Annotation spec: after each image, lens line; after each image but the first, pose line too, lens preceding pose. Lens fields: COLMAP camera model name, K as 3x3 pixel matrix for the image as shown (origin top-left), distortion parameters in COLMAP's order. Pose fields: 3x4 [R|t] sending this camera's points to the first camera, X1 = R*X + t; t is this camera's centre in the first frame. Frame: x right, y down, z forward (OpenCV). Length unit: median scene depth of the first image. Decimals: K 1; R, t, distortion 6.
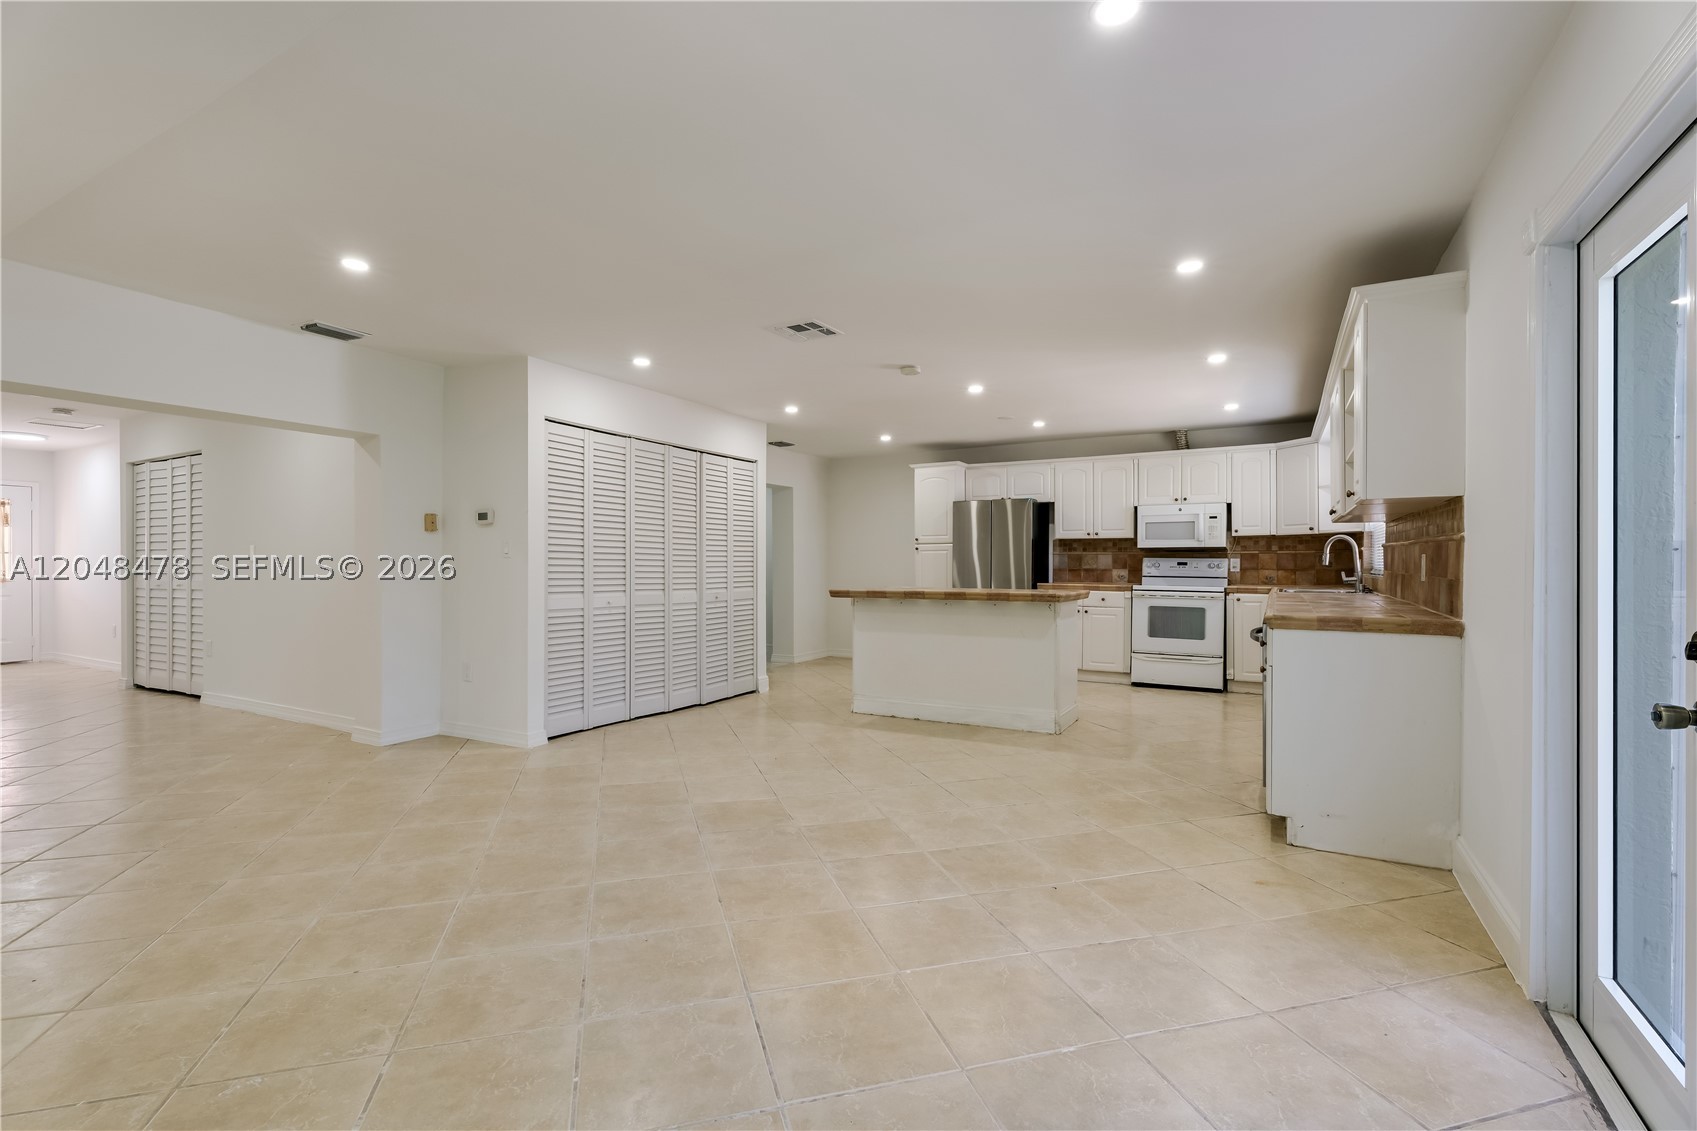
lens RADIAL K [[769.0, 0, 836.9], [0, 769.0, 570.5], [0, 0, 1]] dist [-0.001595, 0.001266]
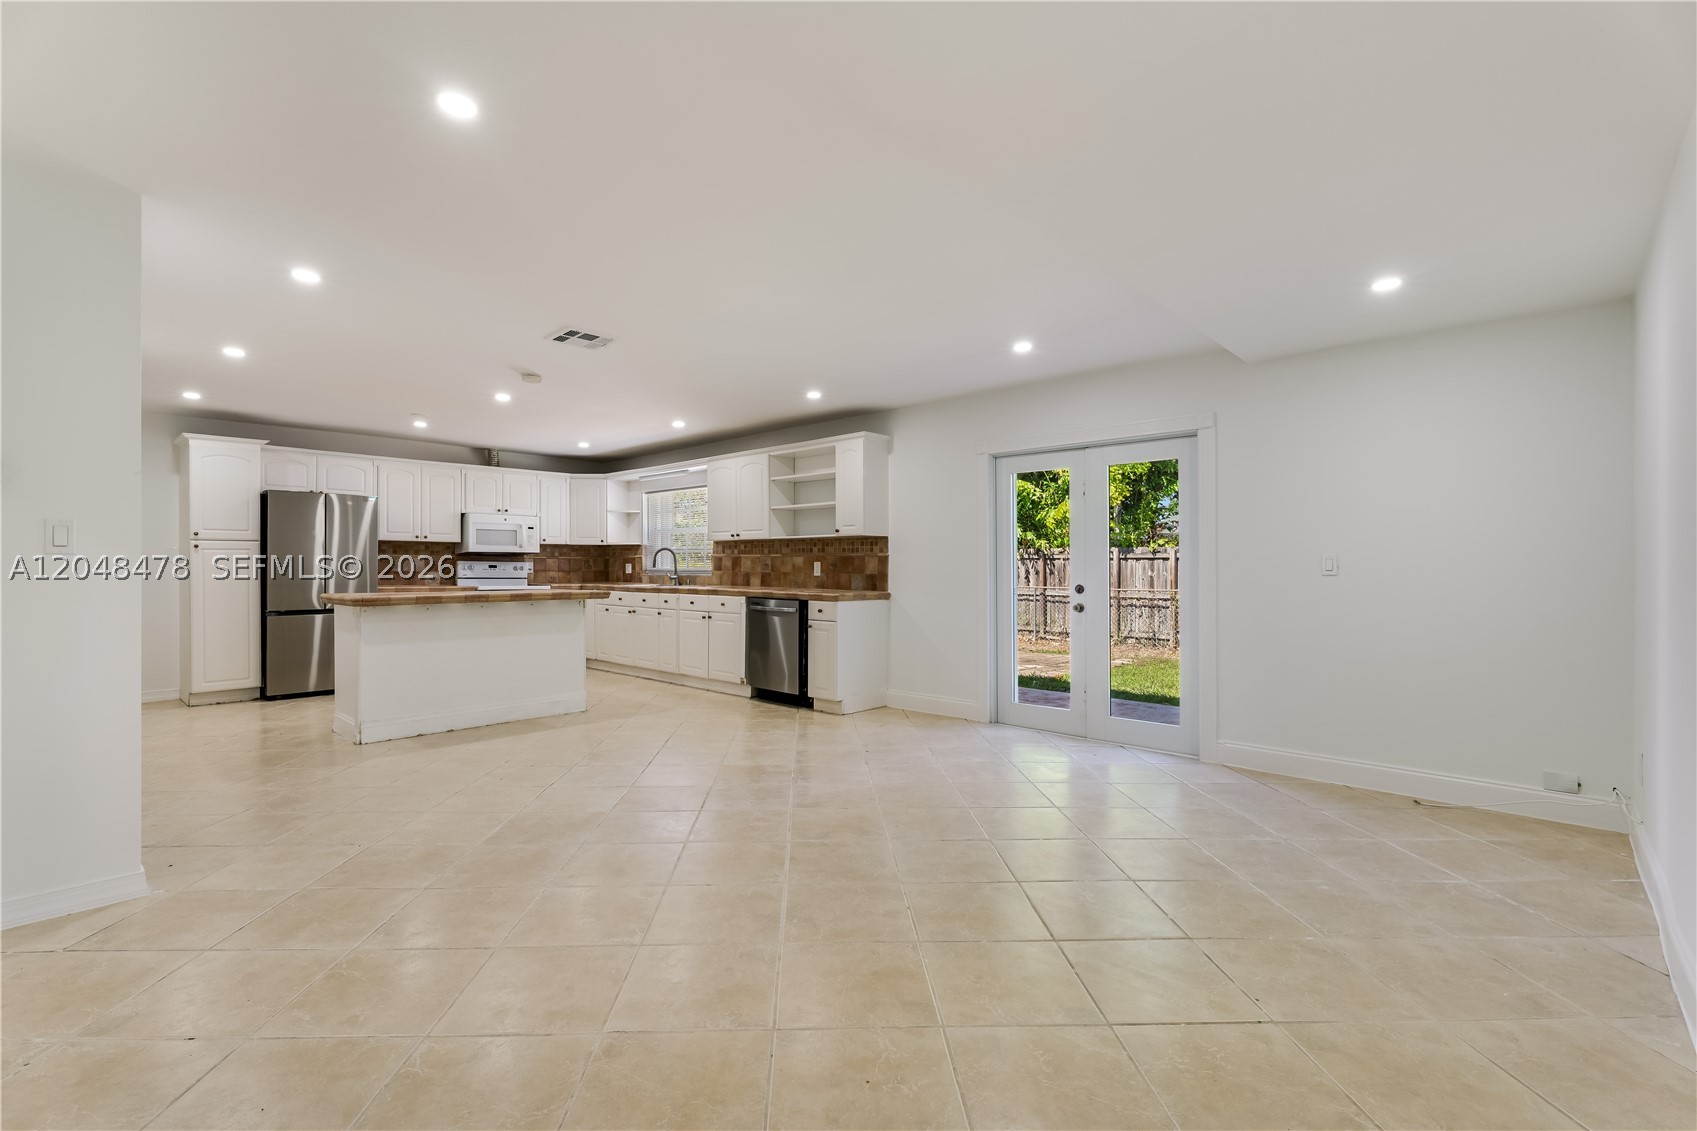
lens RADIAL K [[755.2, 0, 840.9], [0, 755.2, 565.7], [0, 0, 1]] dist [-0.001144, 0.002674]
pose [[0.234784, 0.001999, 0.972046, -0.535917], [0.007362, 0.999966, -0.003834, -0.001840], [-0.972020, 0.008057, 0.234761, 0.246094]]
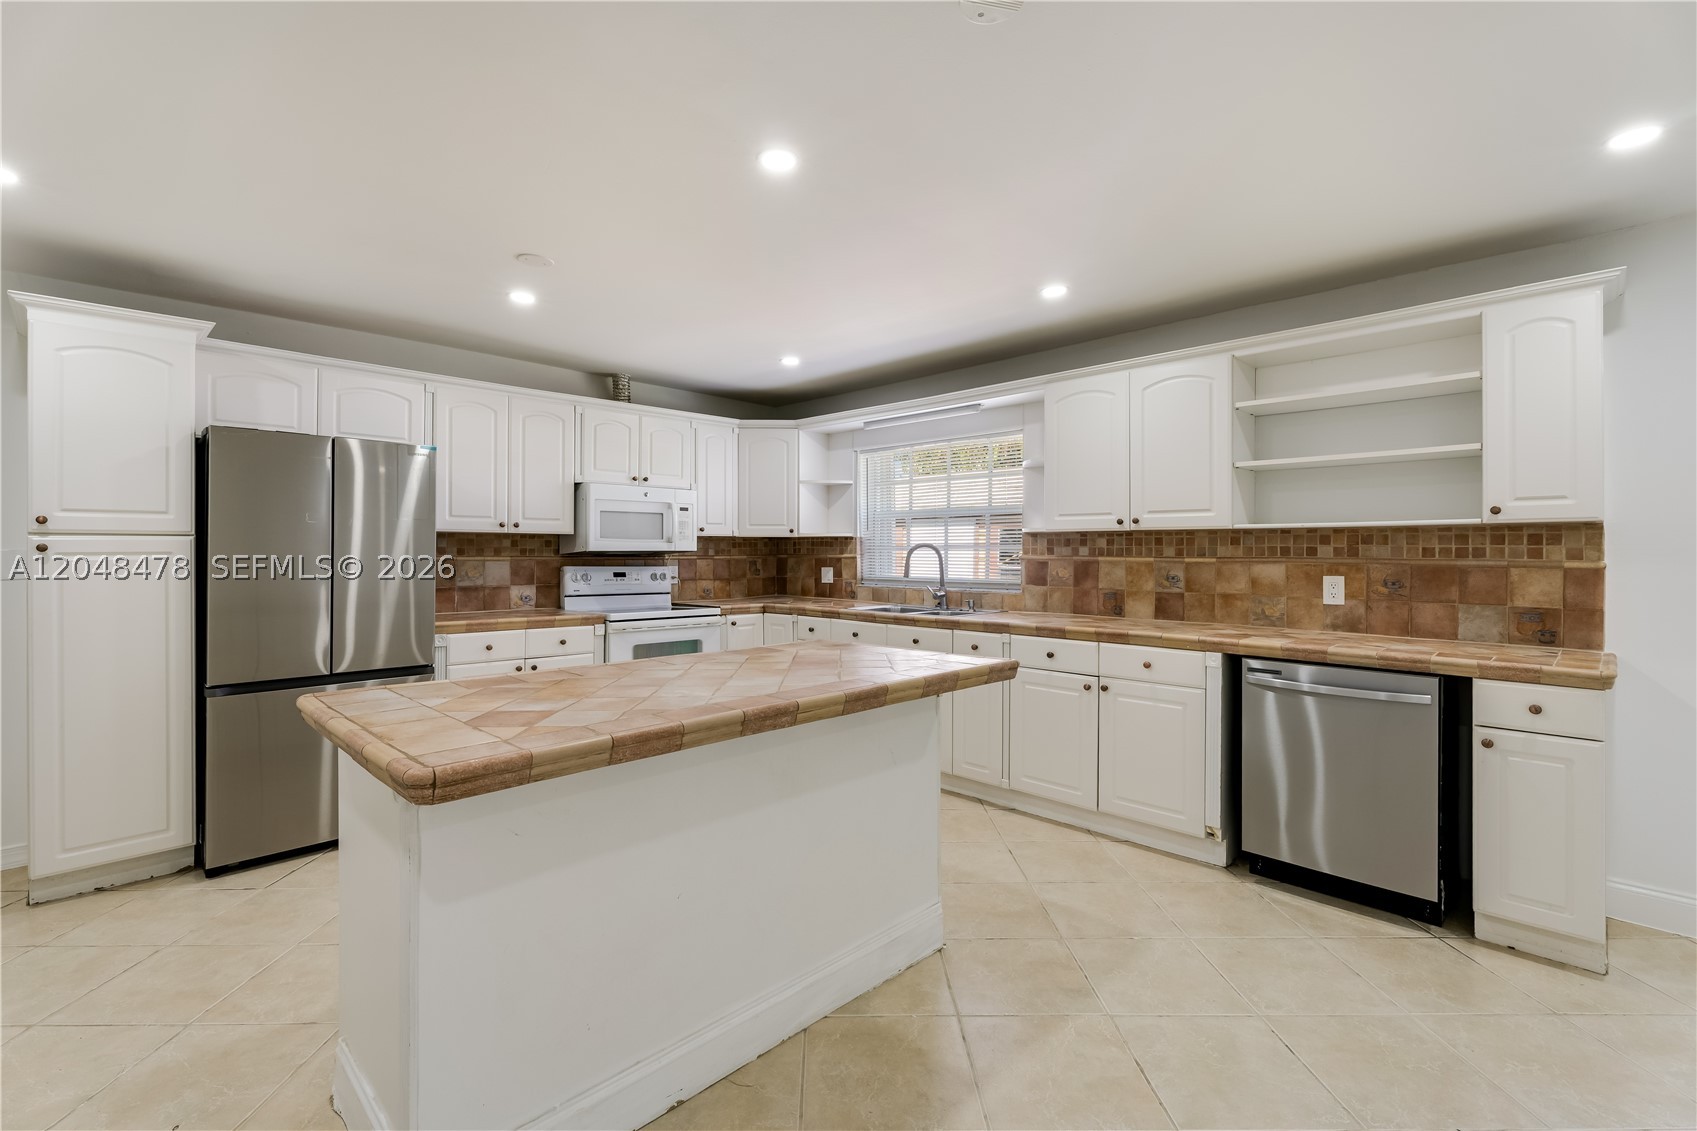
lens RADIAL K [[755.2, 0, 843.0], [0, 755.2, 547.6], [0, 0, 1]] dist [-0.001144, 0.002674]
pose [[0.259292, 0.006086, 0.965780, -0.140696], [0.007836, 0.999934, -0.008405, -0.026184], [-0.965767, 0.009747, 0.259228, 0.666661]]
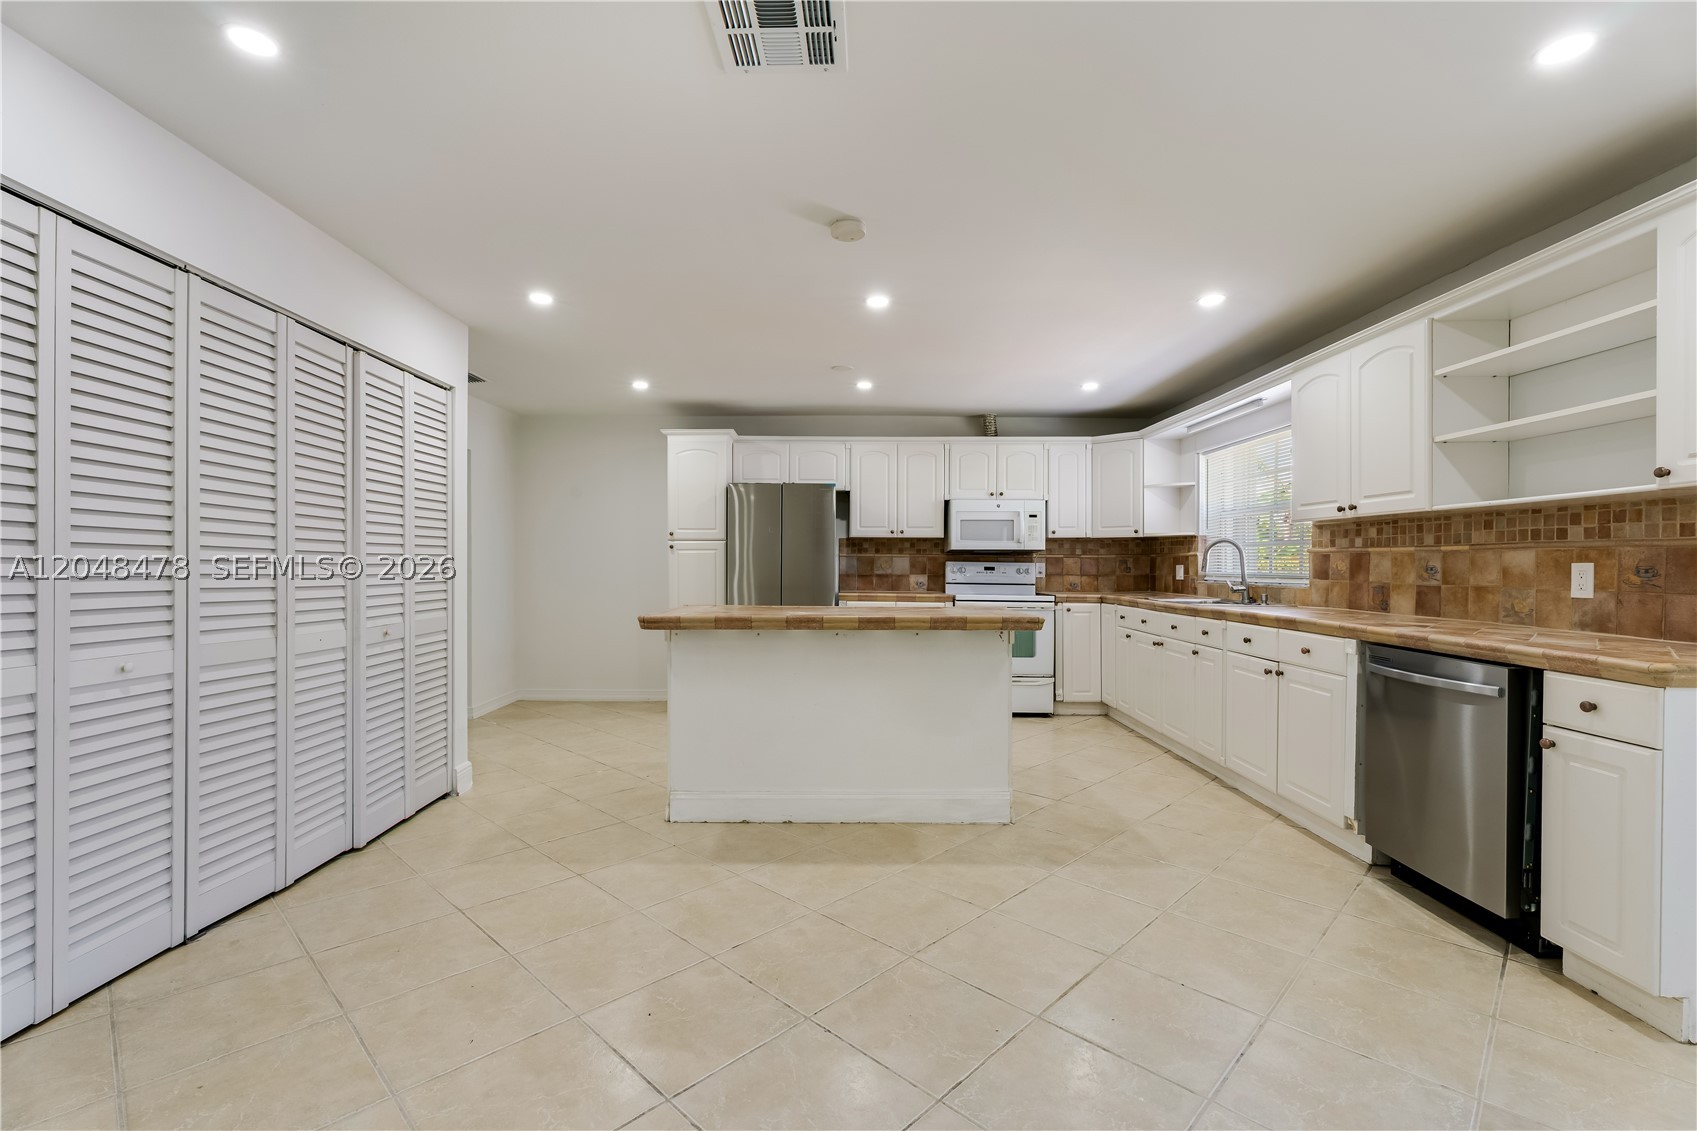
lens RADIAL K [[755.2, 0, 839.9], [0, 755.2, 570.0], [0, 0, 1]] dist [-0.001144, 0.002674]
pose [[0.869486, 0.000012, 0.493958, -0.124247], [0.000411, 1.000000, -0.000749, -0.006824], [-0.493958, 0.000854, 0.869485, 0.354106]]
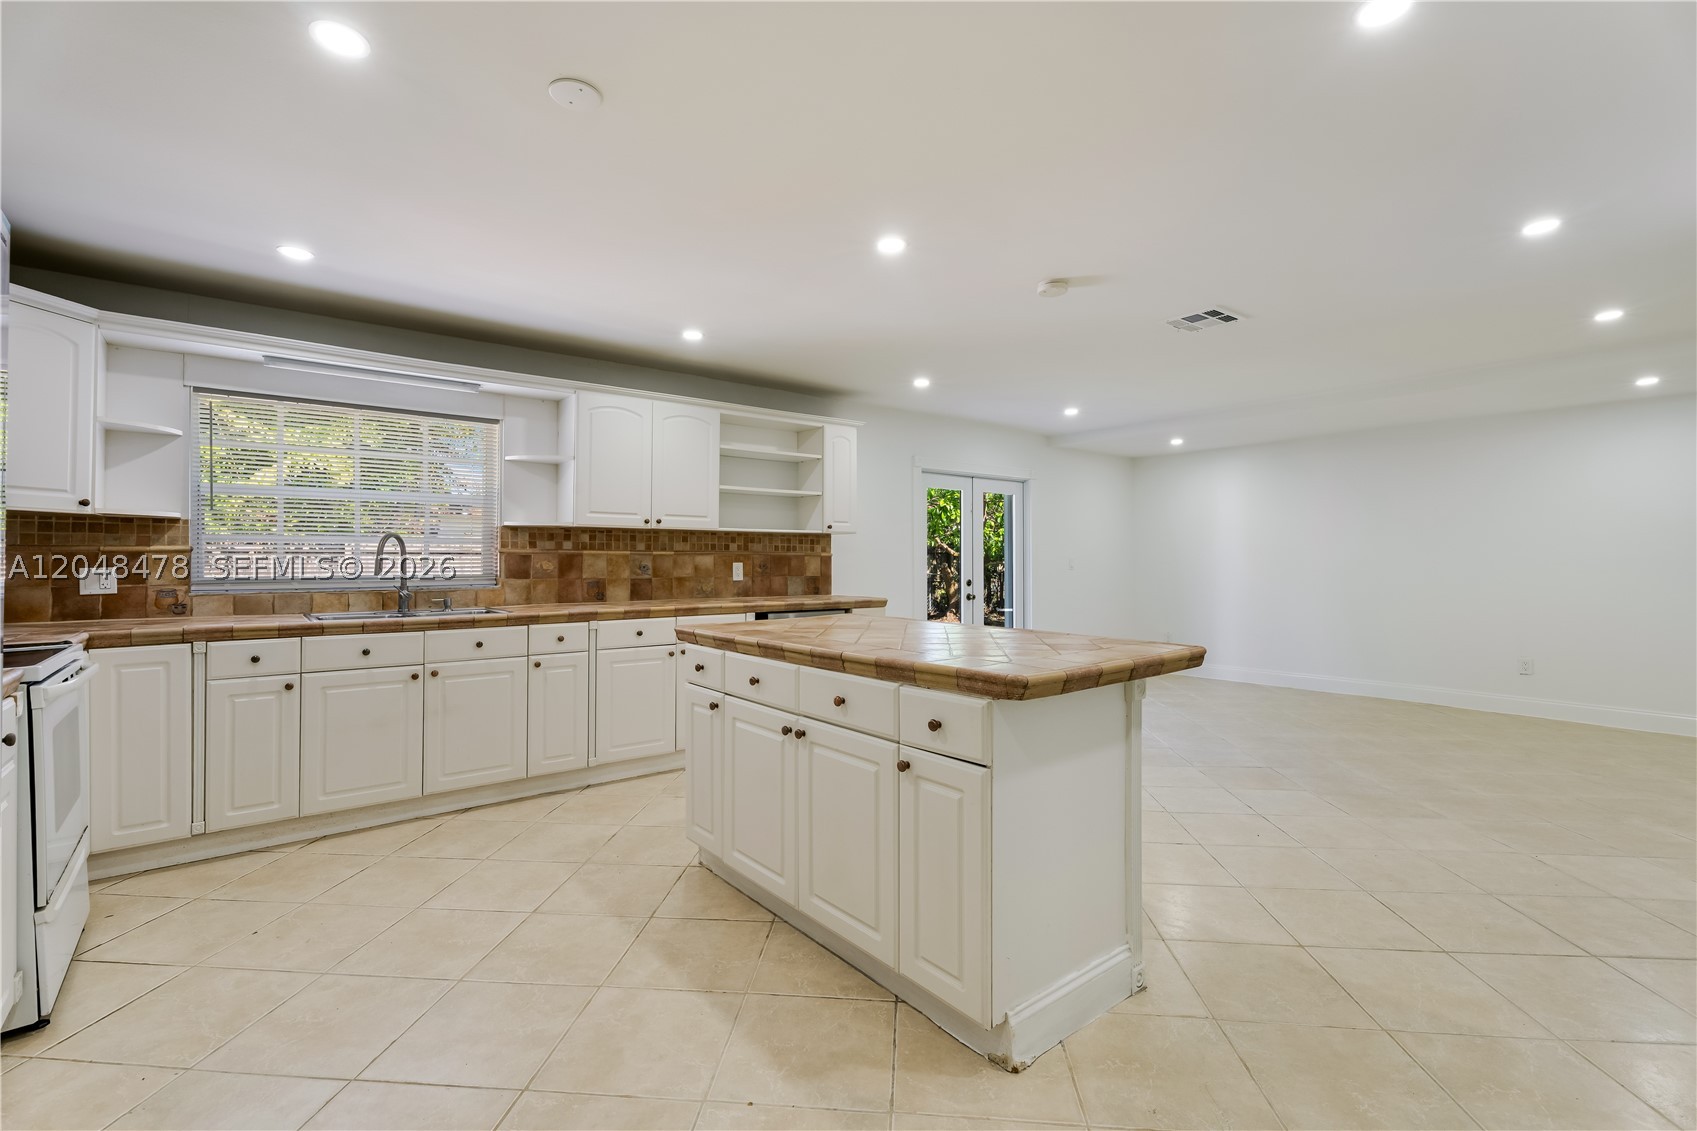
lens RADIAL K [[755.2, 0, 850.3], [0, 755.2, 558.0], [0, 0, 1]] dist [-0.001144, 0.002674]
pose [[-0.935852, 0.008563, 0.352290, 0.019392], [0.009698, 0.999952, 0.001456, -0.014915], [-0.352261, 0.004779, -0.935890, 1.145259]]
